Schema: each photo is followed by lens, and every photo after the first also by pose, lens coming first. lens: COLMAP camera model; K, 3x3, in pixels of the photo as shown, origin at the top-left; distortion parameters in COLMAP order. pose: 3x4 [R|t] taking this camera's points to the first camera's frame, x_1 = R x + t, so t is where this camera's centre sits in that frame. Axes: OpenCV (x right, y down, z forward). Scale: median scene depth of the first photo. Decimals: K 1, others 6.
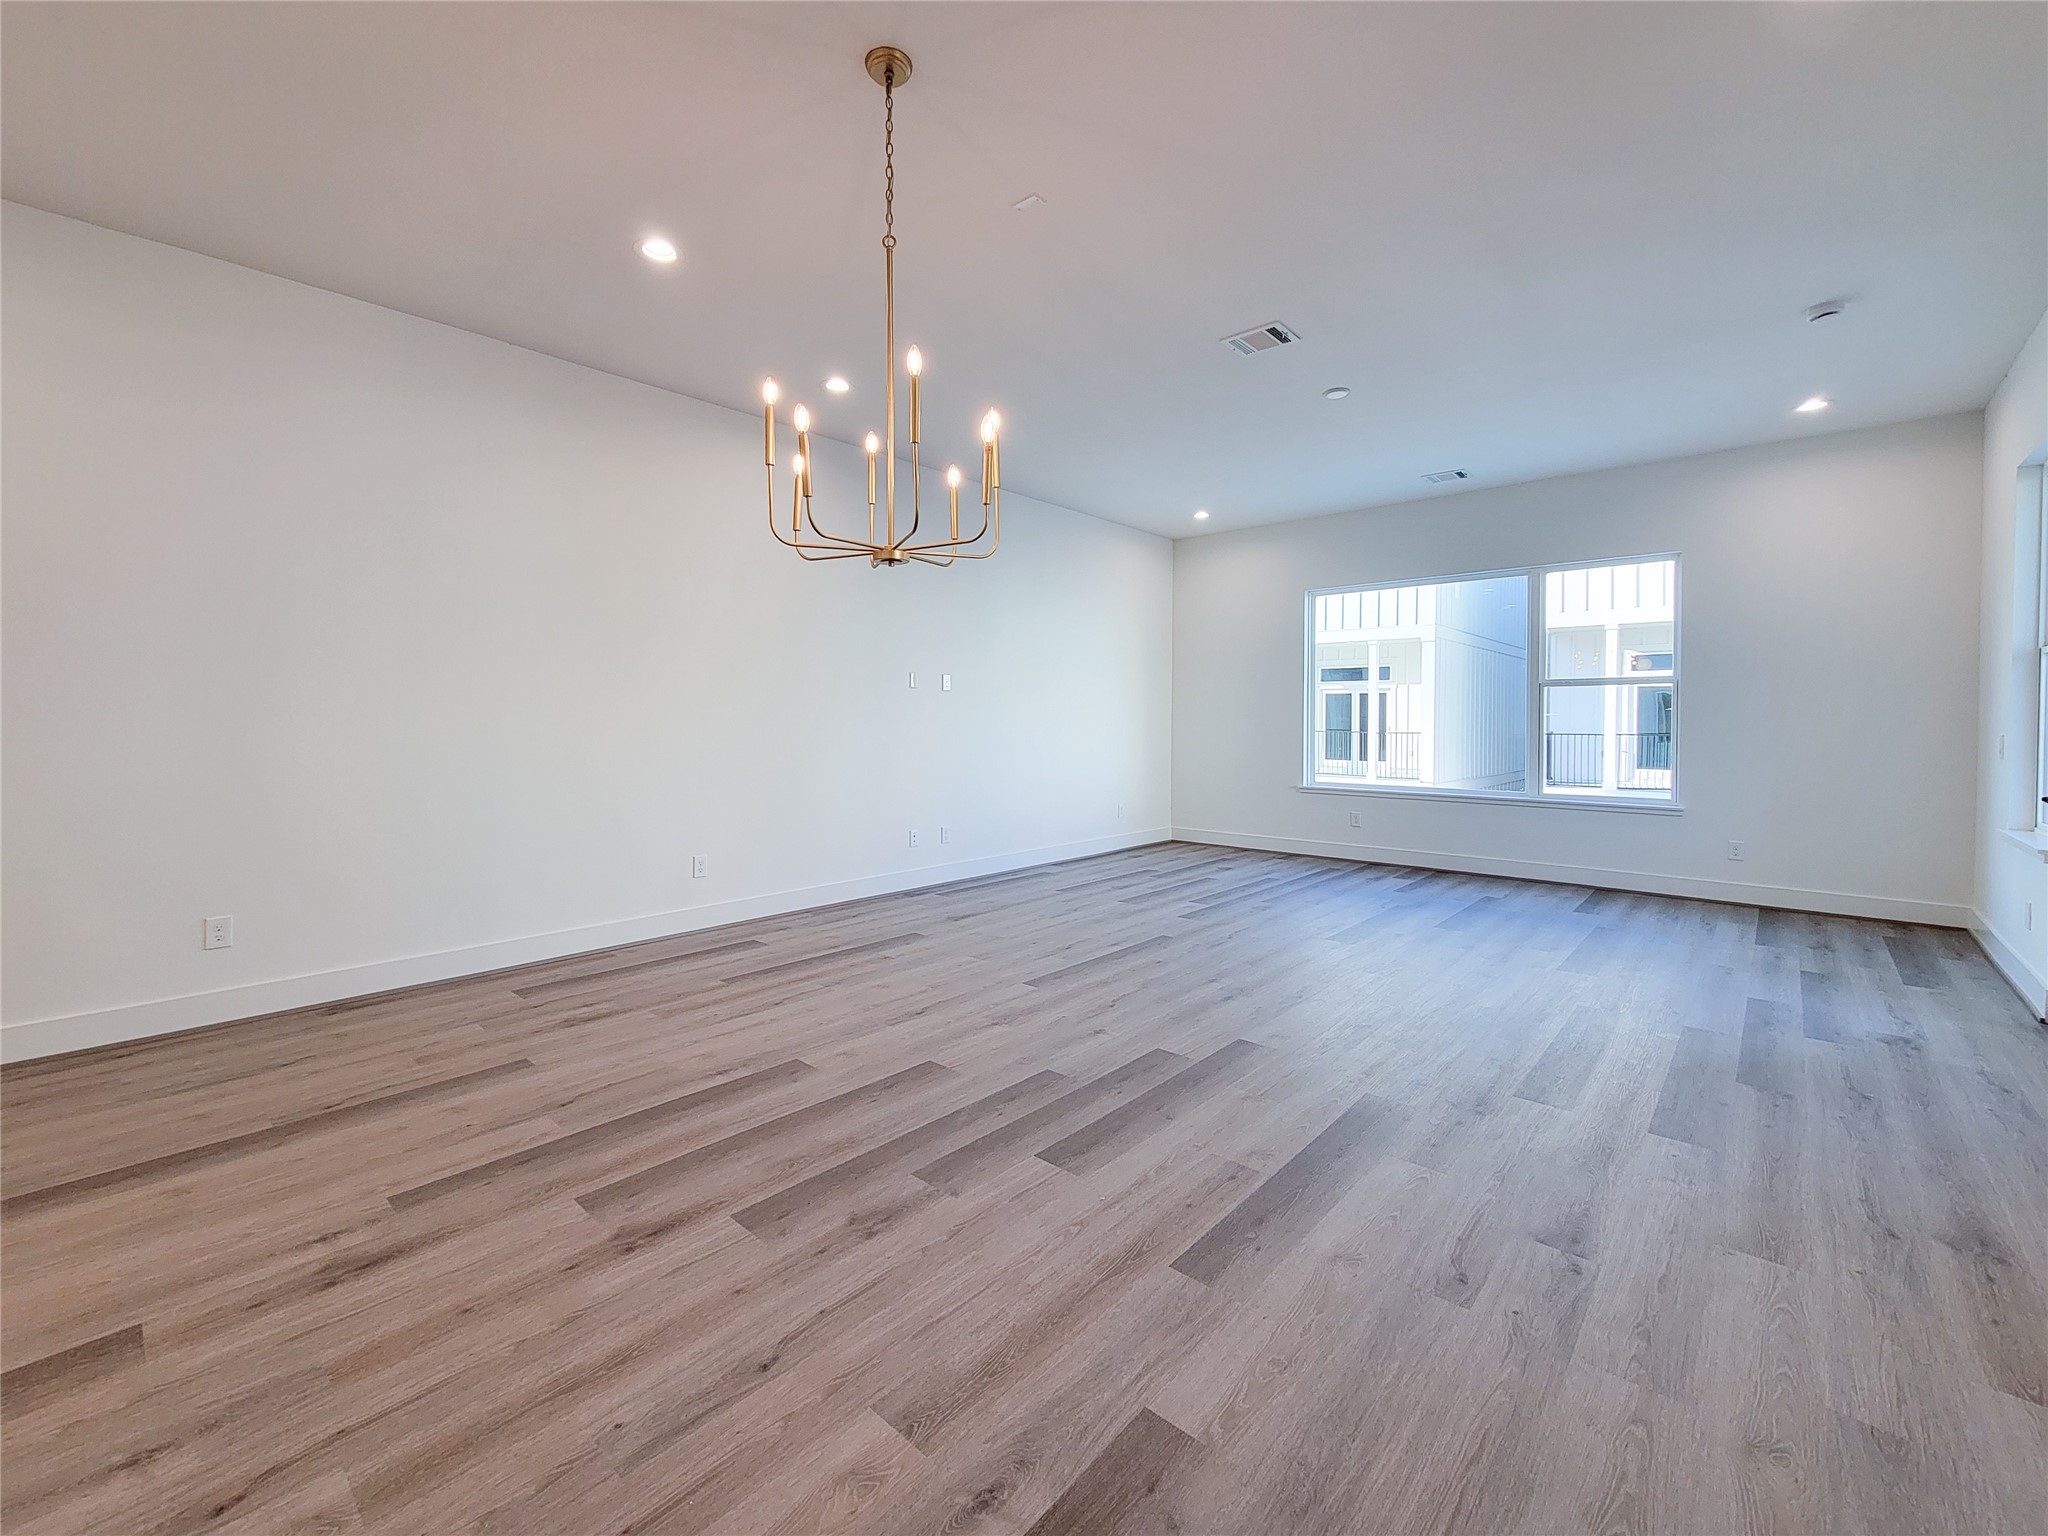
lens RADIAL K [[837.1, 0, 1018.7], [0, 837.1, 738.1], [0, 0, 1]] dist [-0.001840, -0.000794]
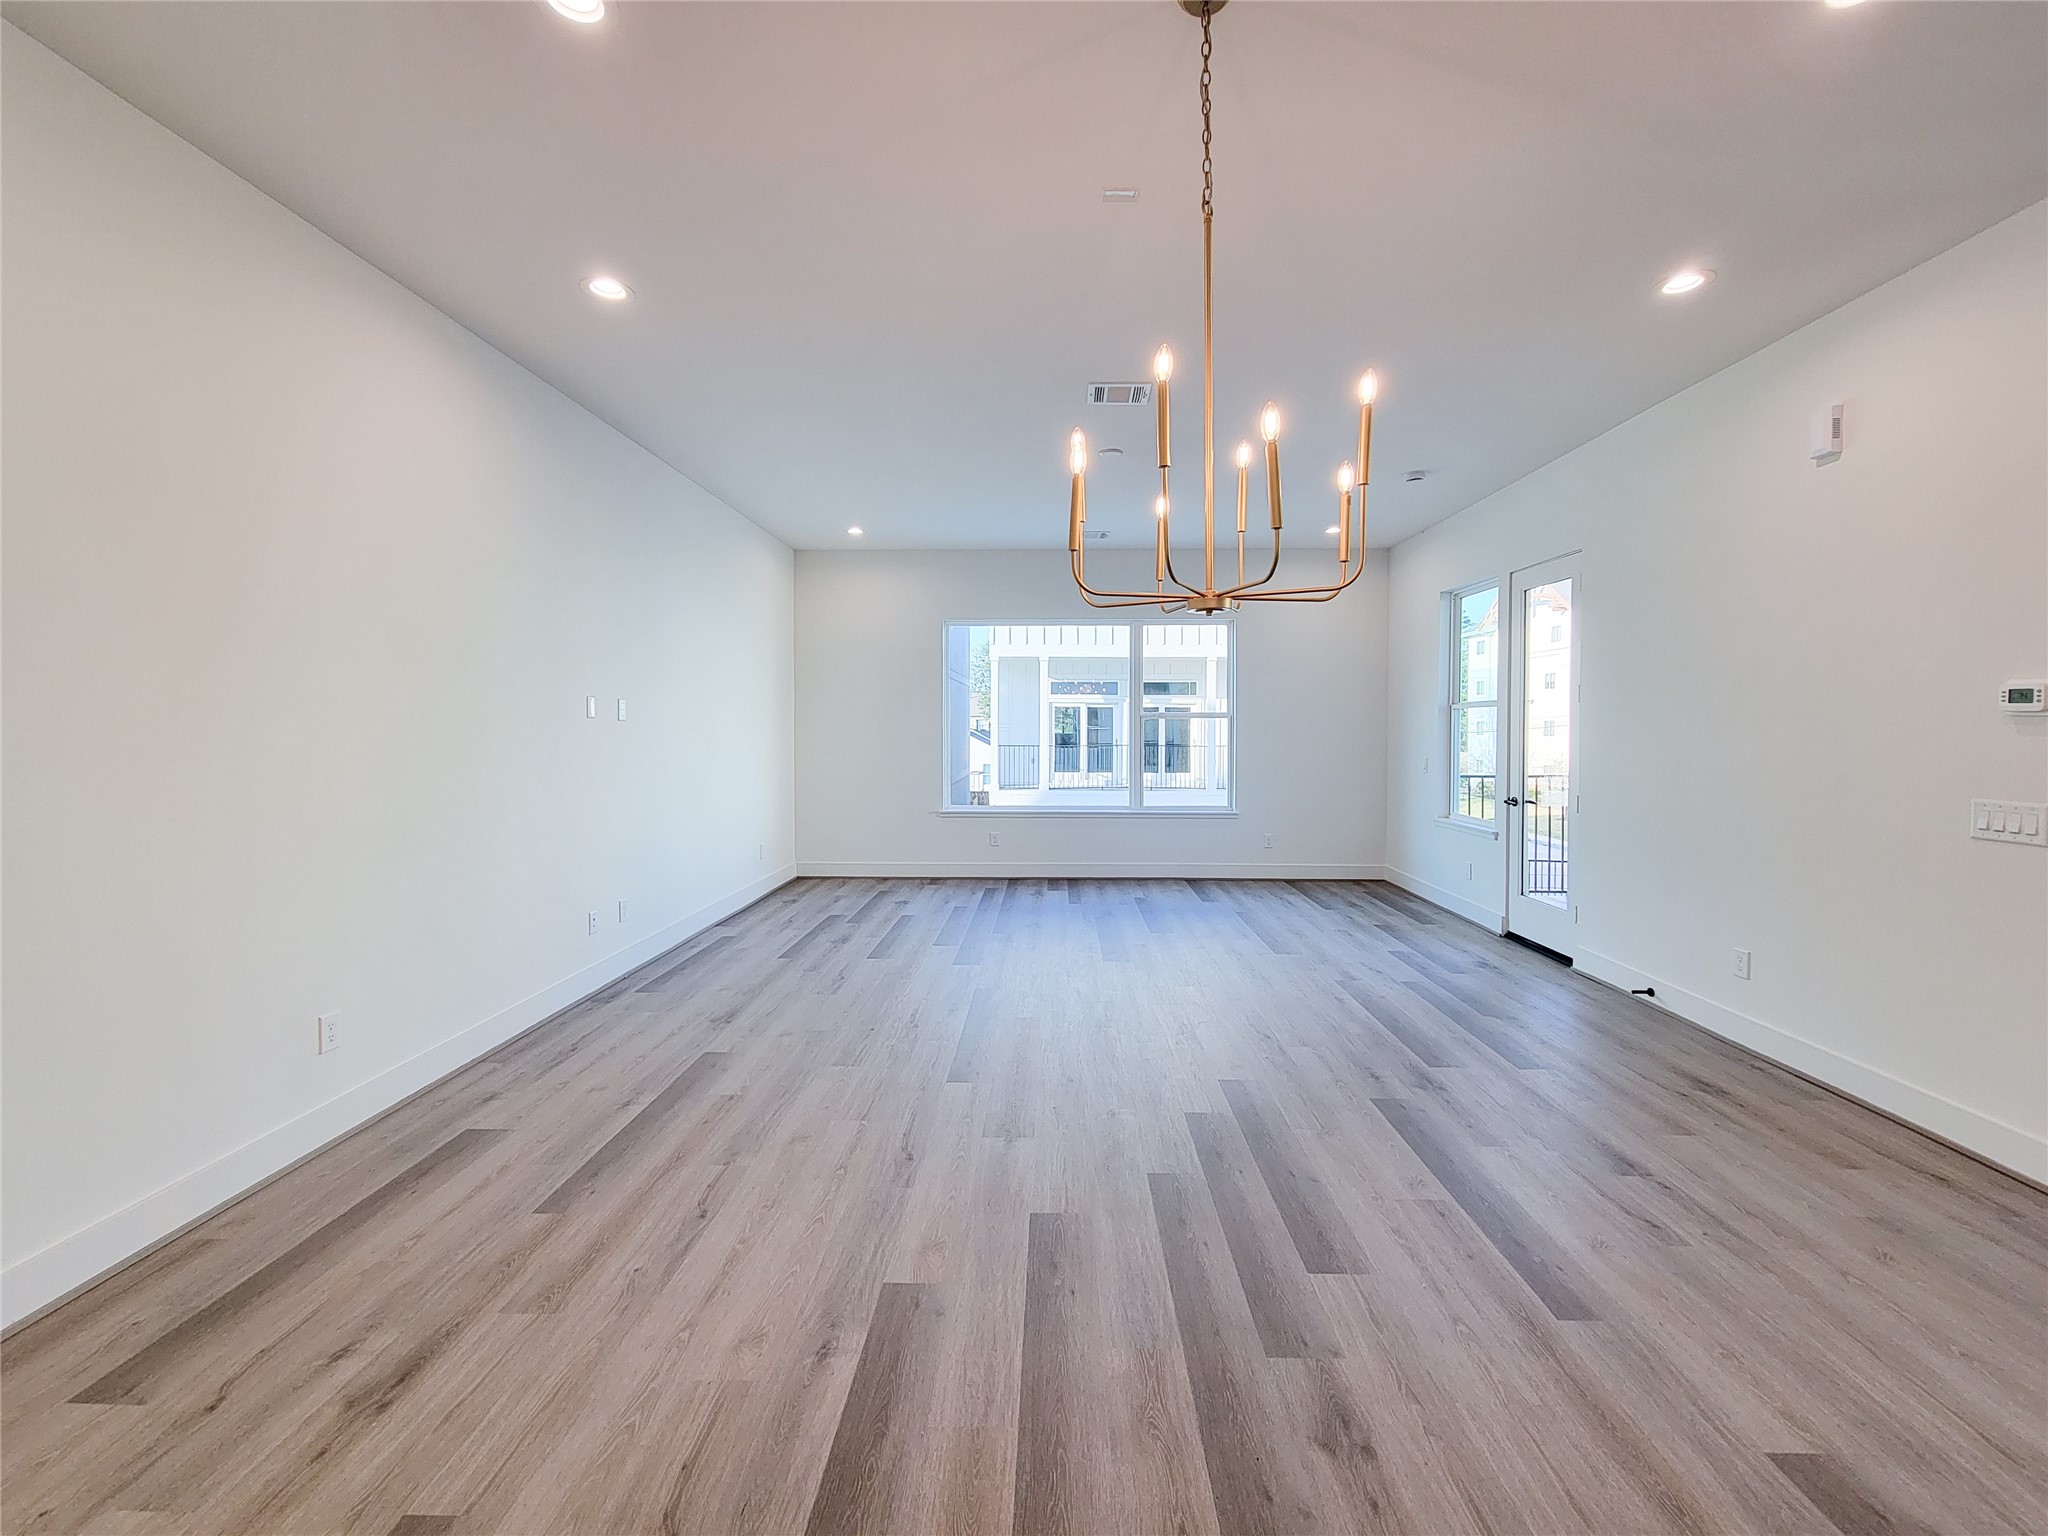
lens RADIAL K [[837.1, 0, 1040.0], [0, 837.1, 740.6], [0, 0, 1]] dist [-0.001840, -0.000794]
pose [[0.763676, -0.011499, 0.645498, -0.507361], [0.015876, 0.999873, -0.000971, -0.056143], [-0.645405, 0.010990, 0.763762, 0.310994]]
